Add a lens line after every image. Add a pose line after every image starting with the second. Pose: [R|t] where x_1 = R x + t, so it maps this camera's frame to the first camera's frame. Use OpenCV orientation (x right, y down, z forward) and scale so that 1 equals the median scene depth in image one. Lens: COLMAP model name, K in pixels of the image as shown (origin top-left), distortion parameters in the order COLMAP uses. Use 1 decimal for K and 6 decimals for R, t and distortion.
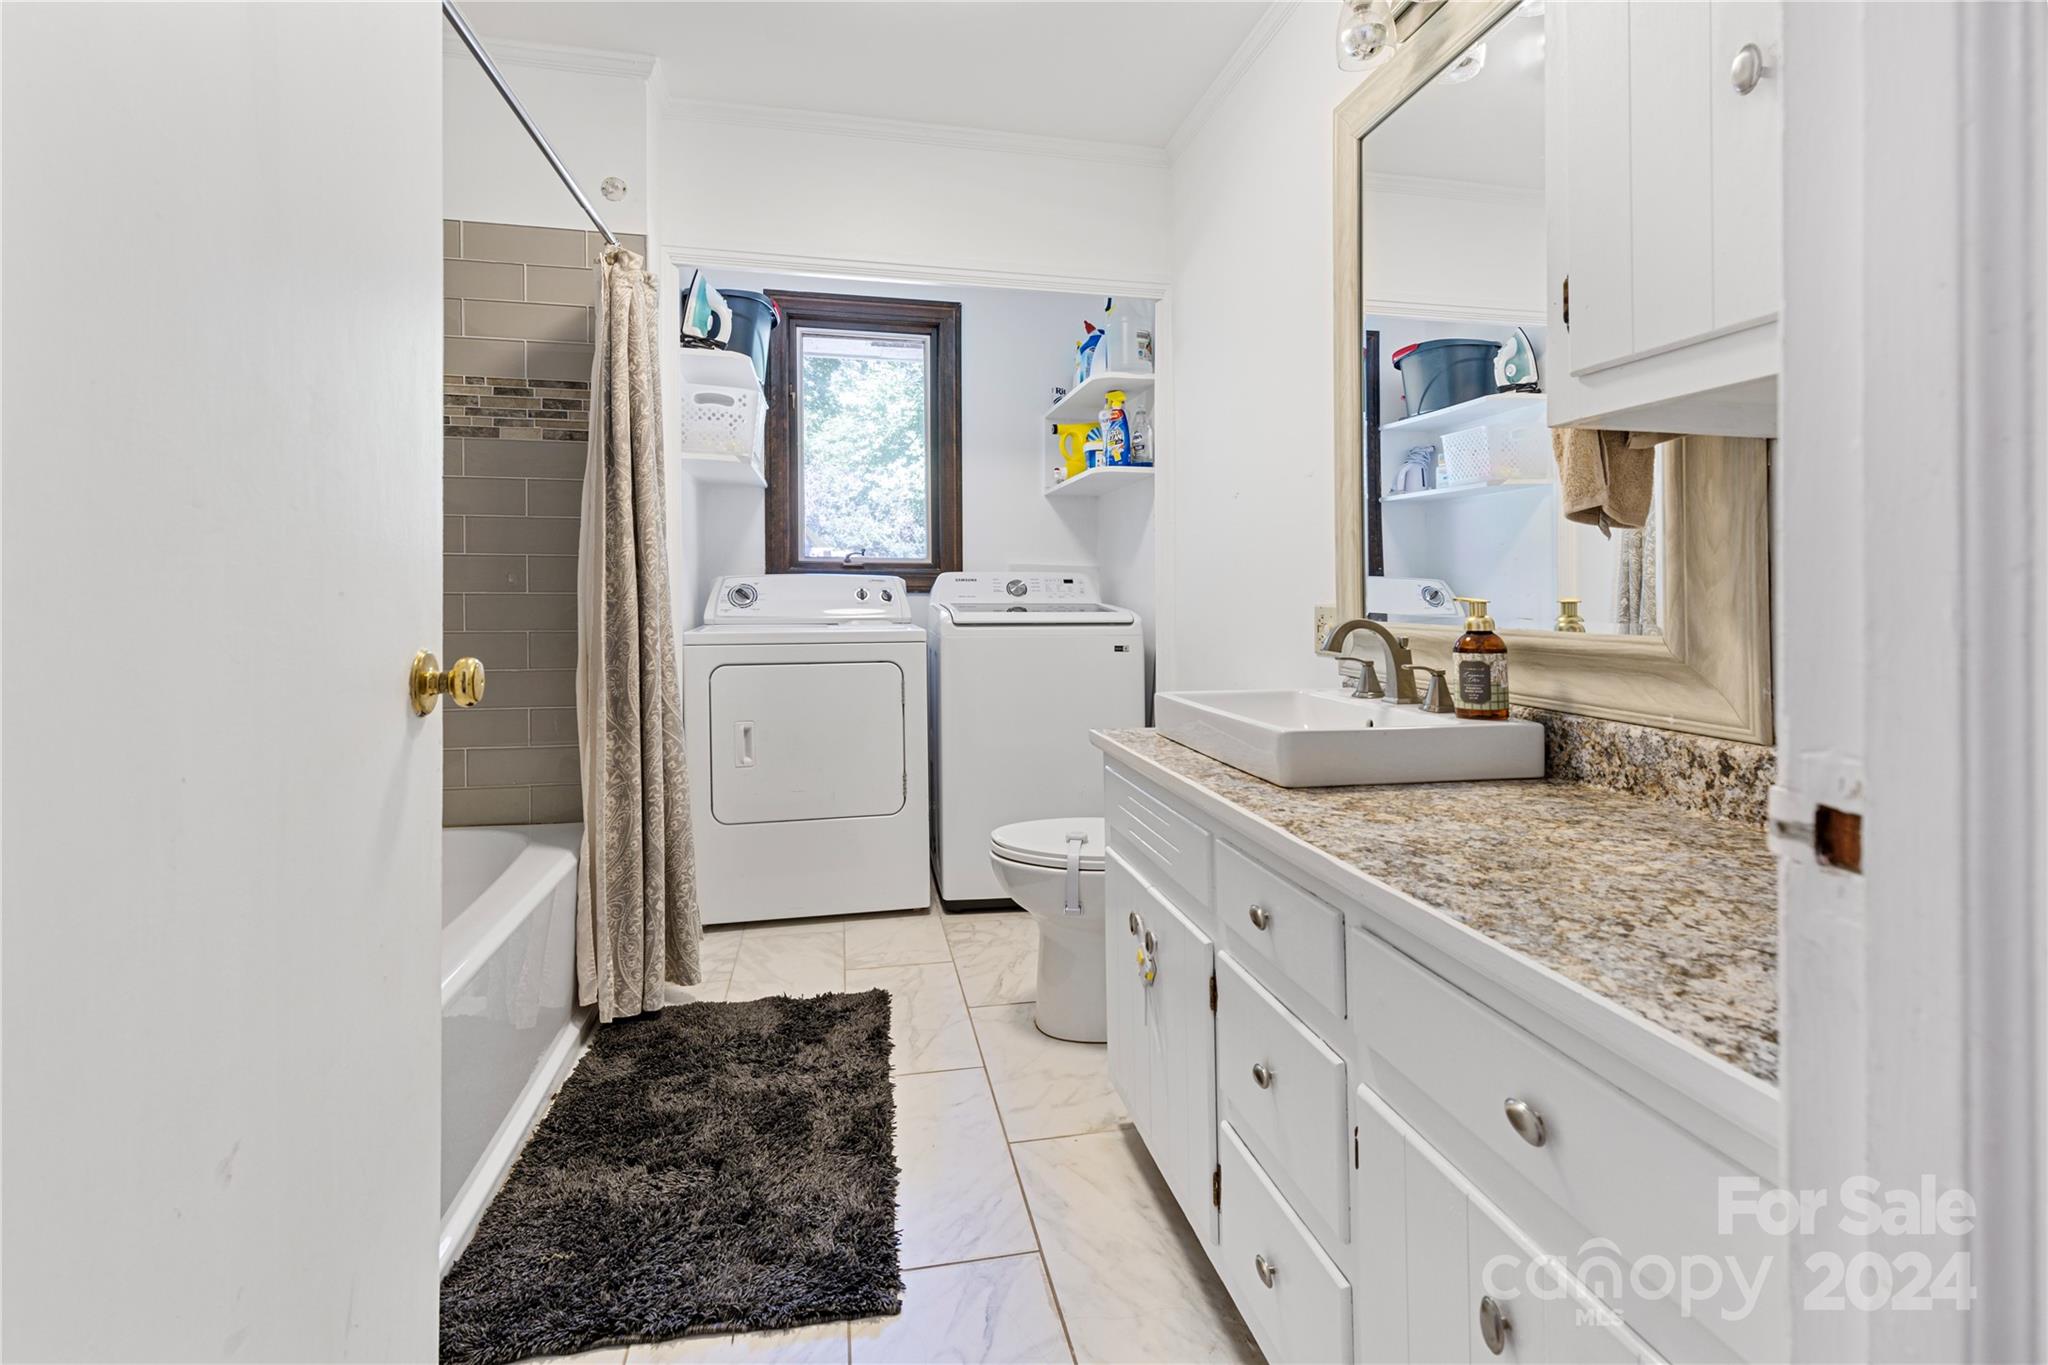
lens RADIAL K [[943.1, 0, 1033.6], [0, 943.1, 630.3], [0, 0, 1]] dist [0.003734, 0.000428]
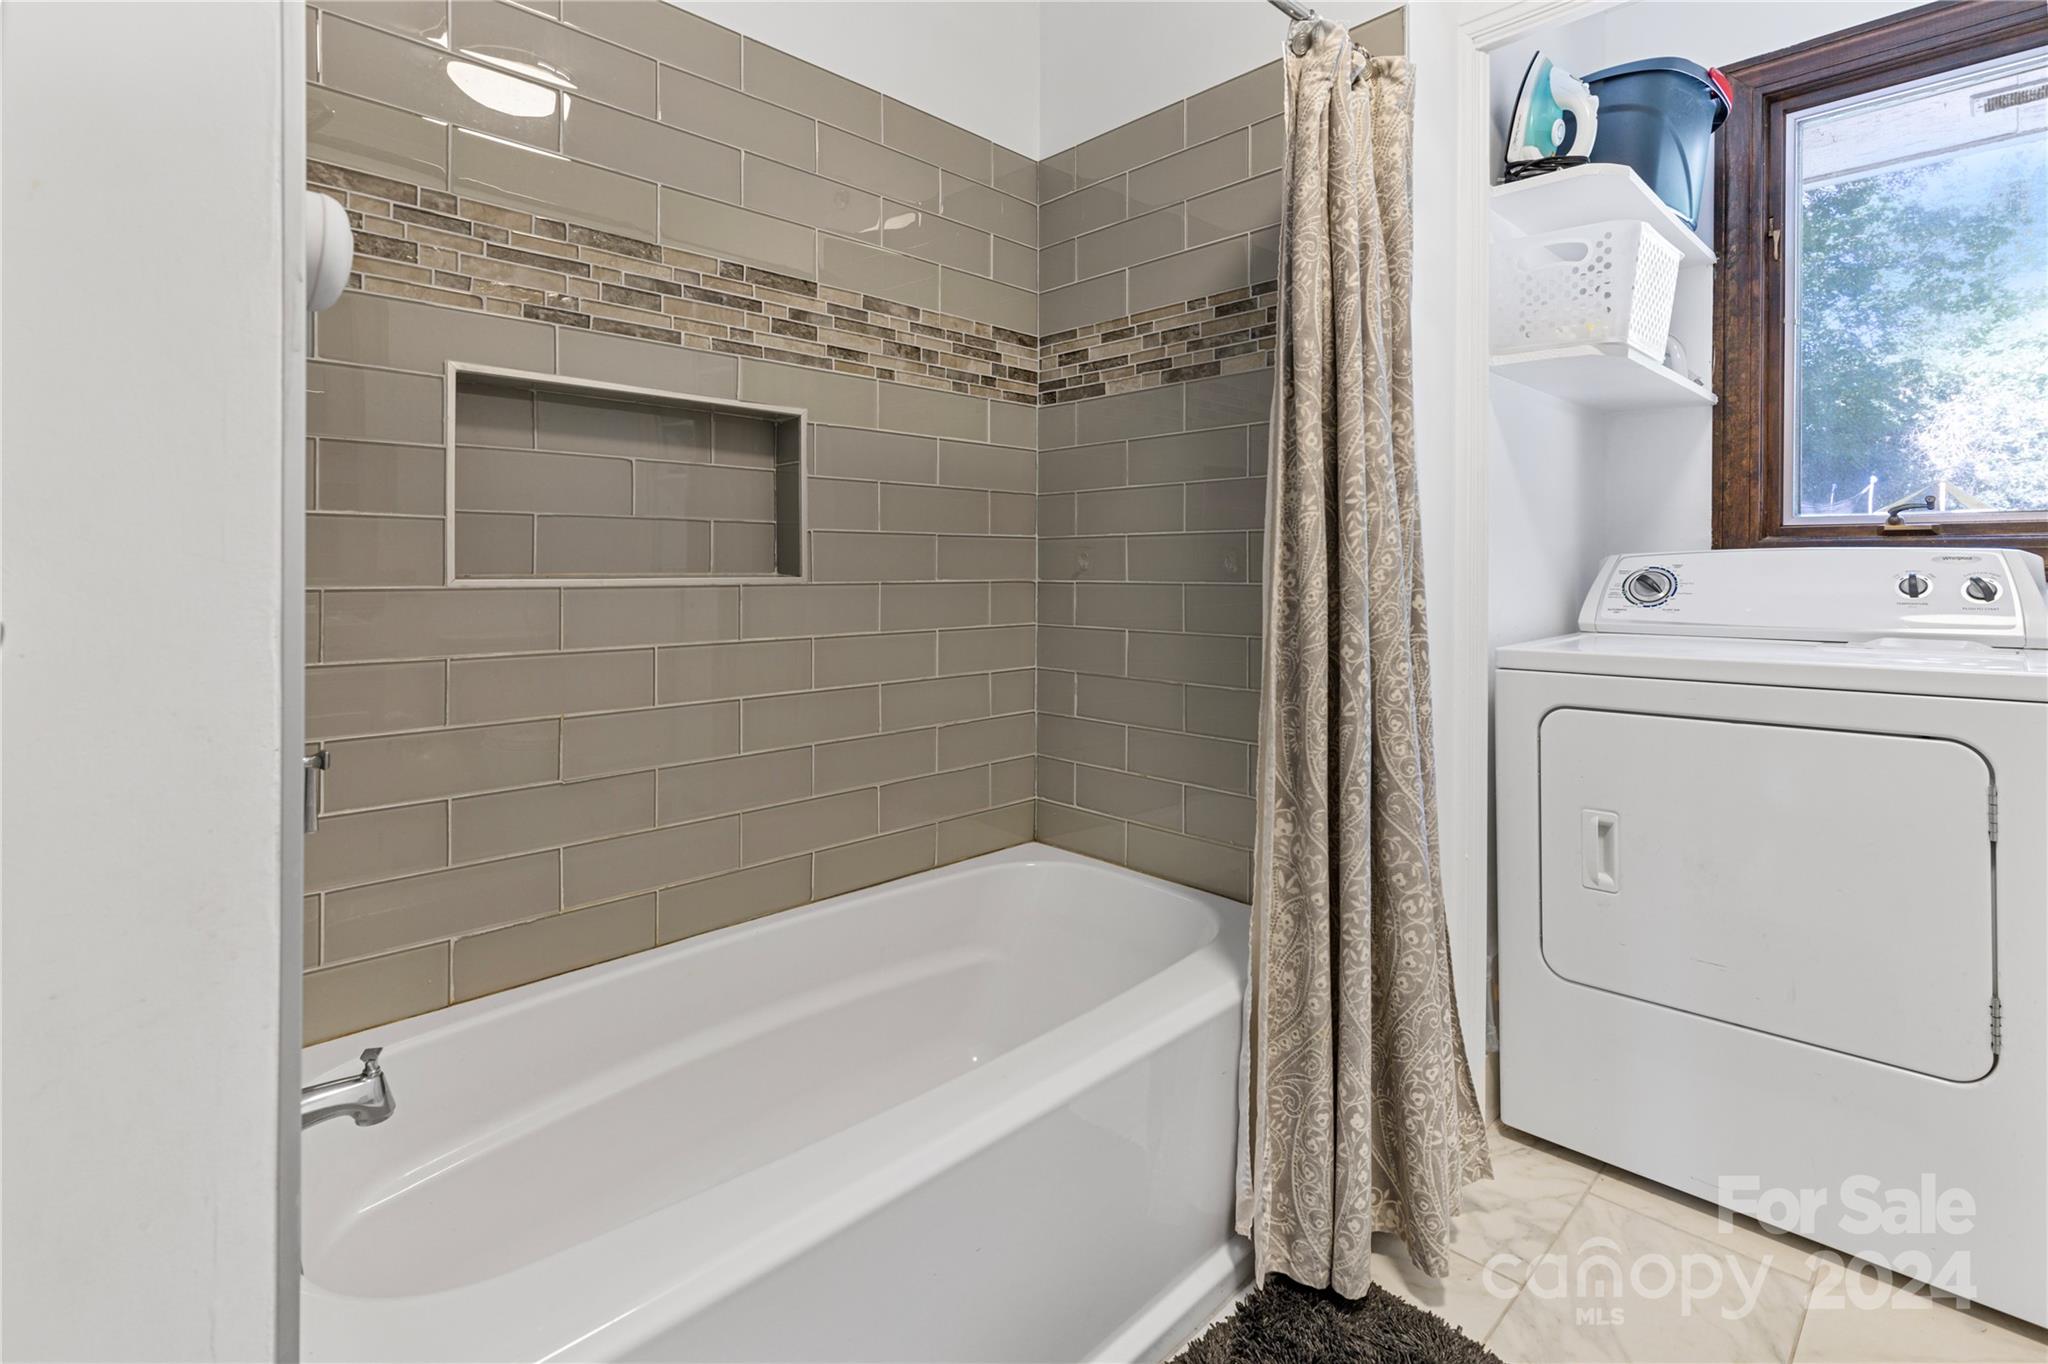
lens RADIAL K [[984.2, 0, 1027.2], [0, 984.2, 587.8], [0, 0, 1]] dist [0.009806, 0.000304]
pose [[0.552336, 0.011557, -0.833541, -0.003119], [-0.032910, 0.999427, -0.007951, -0.024675], [0.832972, 0.031823, 0.552400, 0.447522]]
